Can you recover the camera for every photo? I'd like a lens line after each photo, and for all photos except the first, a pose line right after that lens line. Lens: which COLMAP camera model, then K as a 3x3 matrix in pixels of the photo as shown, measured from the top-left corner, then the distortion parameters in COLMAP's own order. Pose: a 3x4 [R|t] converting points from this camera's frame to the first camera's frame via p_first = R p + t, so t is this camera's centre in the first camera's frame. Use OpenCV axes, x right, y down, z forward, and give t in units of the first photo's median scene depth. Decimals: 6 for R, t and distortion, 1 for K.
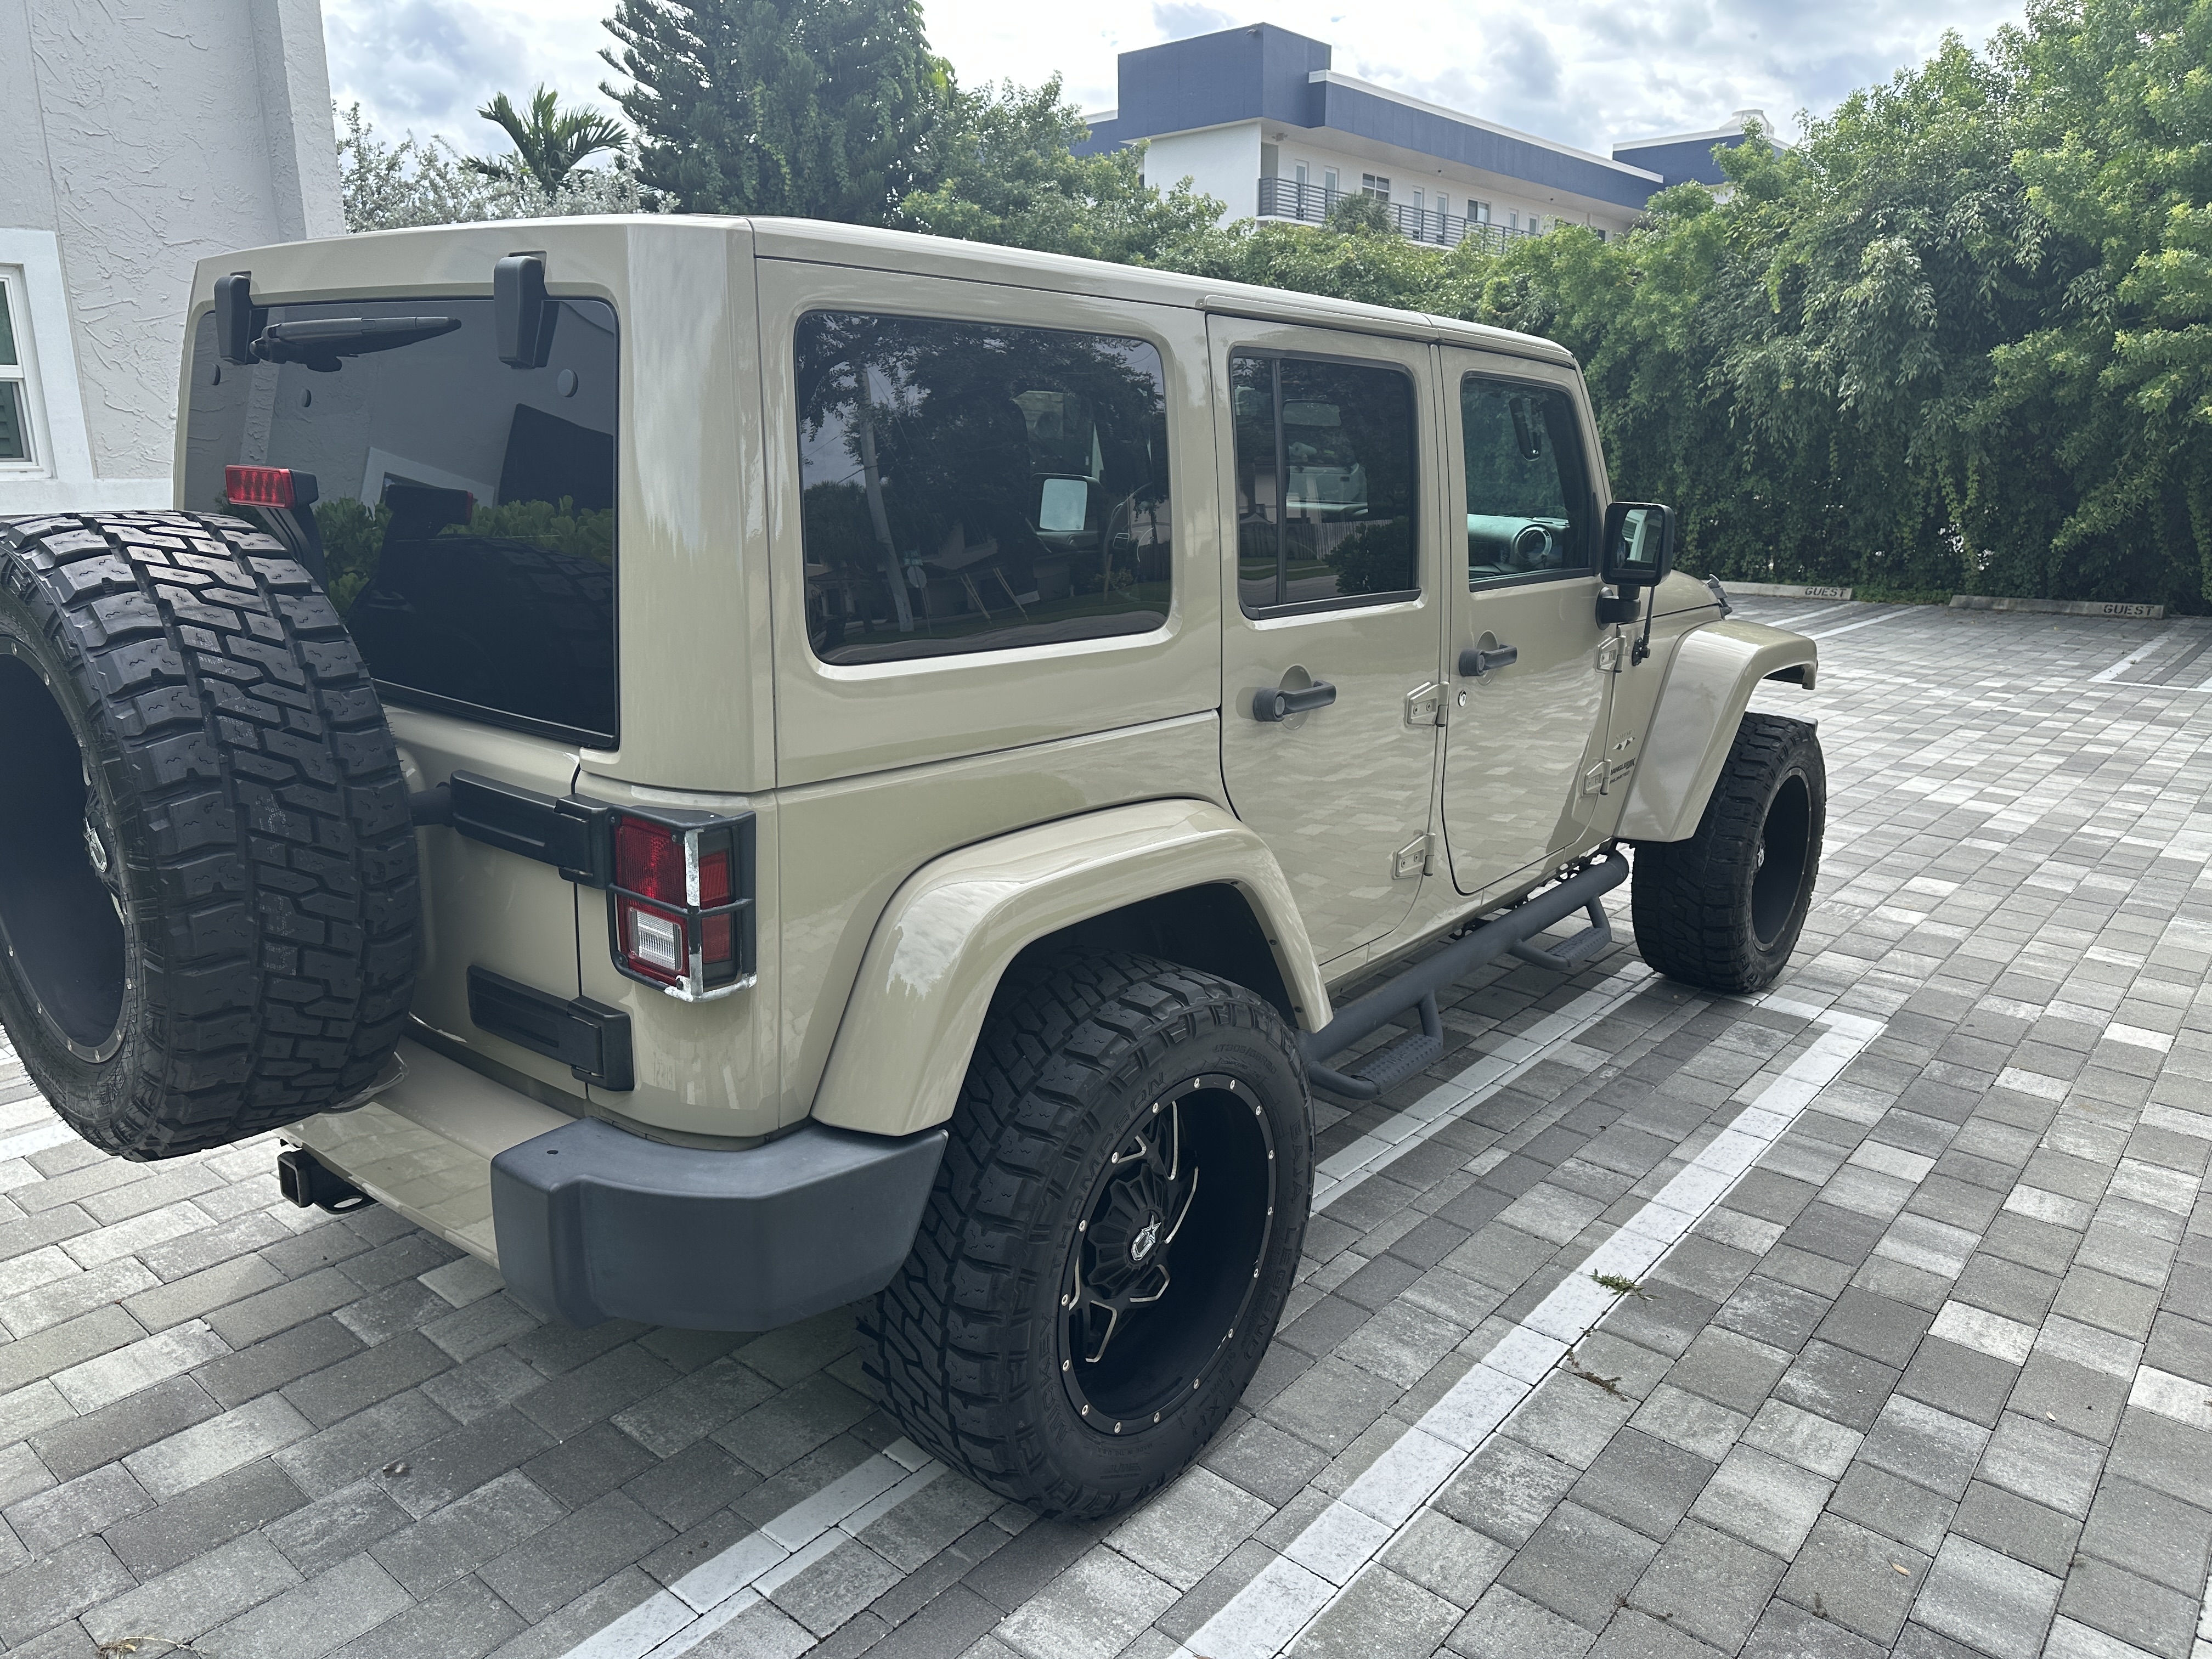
lens RADIAL K [[1536.0, 0, 1095.1], [0, 1536.0, 823.5], [0, 0, 1]] dist [0.078678, -0.098546]
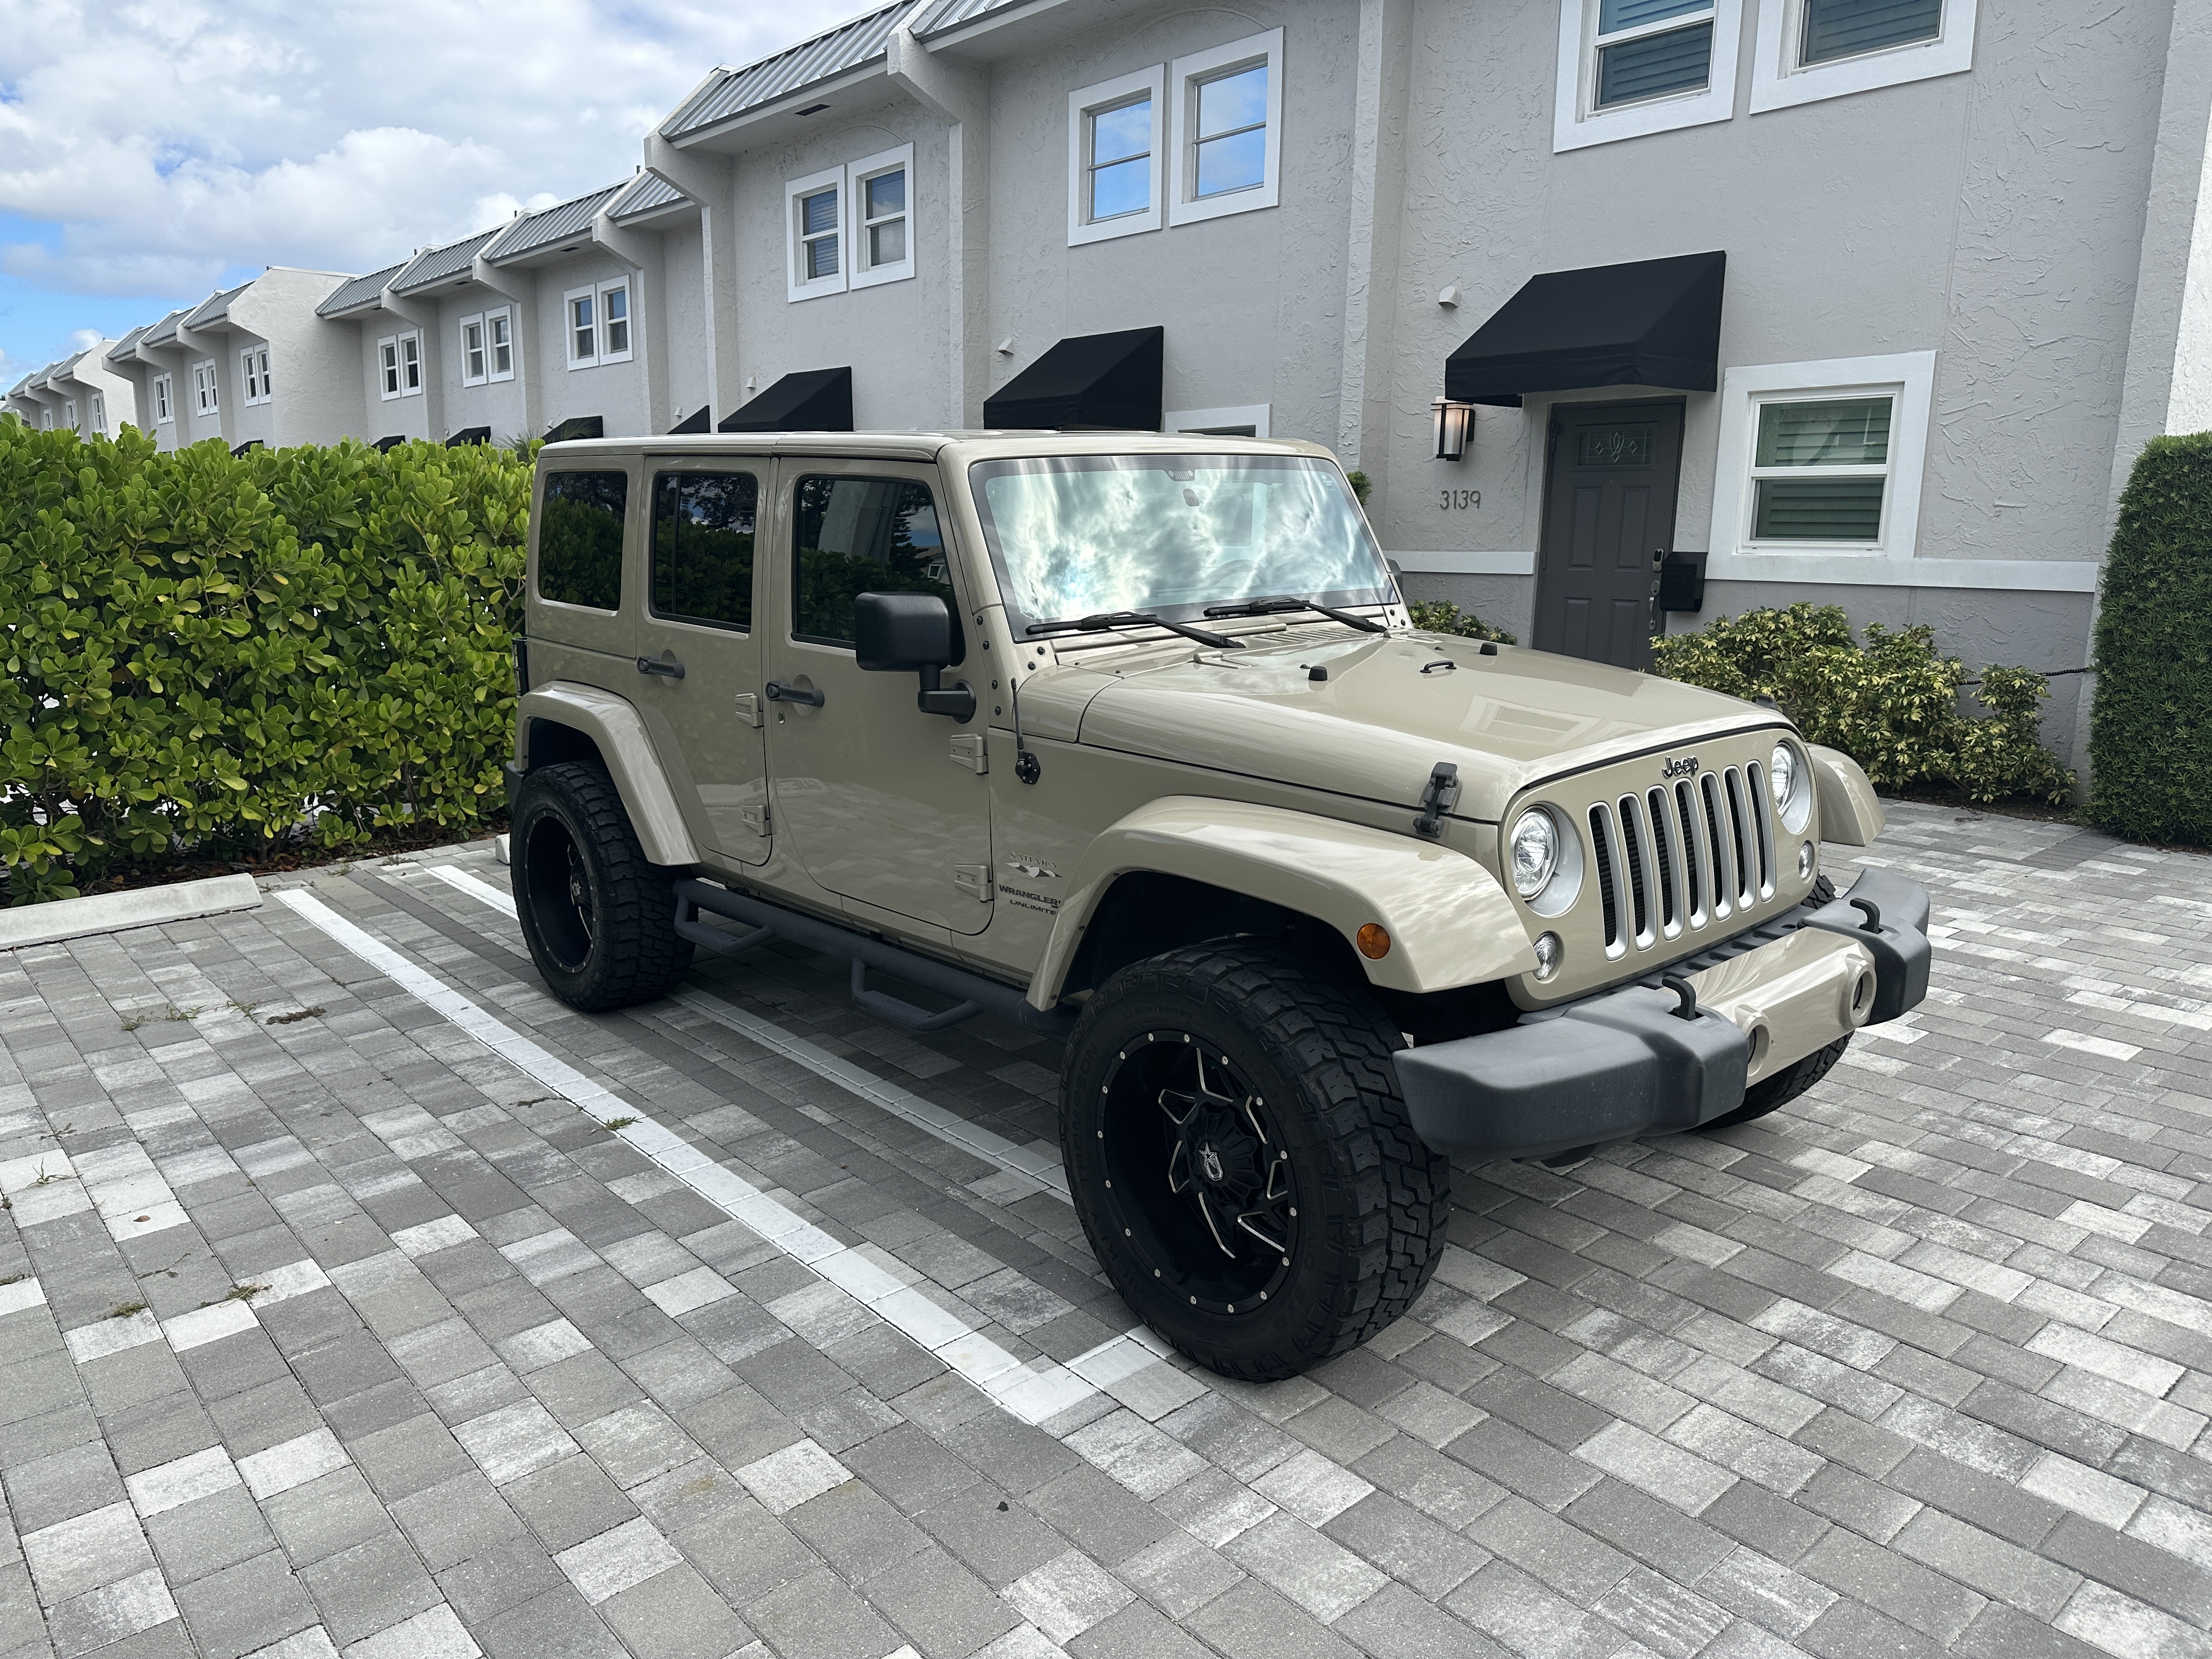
lens RADIAL K [[1563.5, 0, 1160.0], [0, 1563.5, 832.9], [0, 0, 1]] dist [0.172944, -0.301133]
pose [[-0.141457, 0.194968, -0.970555, 1.455141], [-0.244504, 0.943158, 0.225100, -0.354345], [0.959275, 0.269146, -0.085746, 1.379657]]
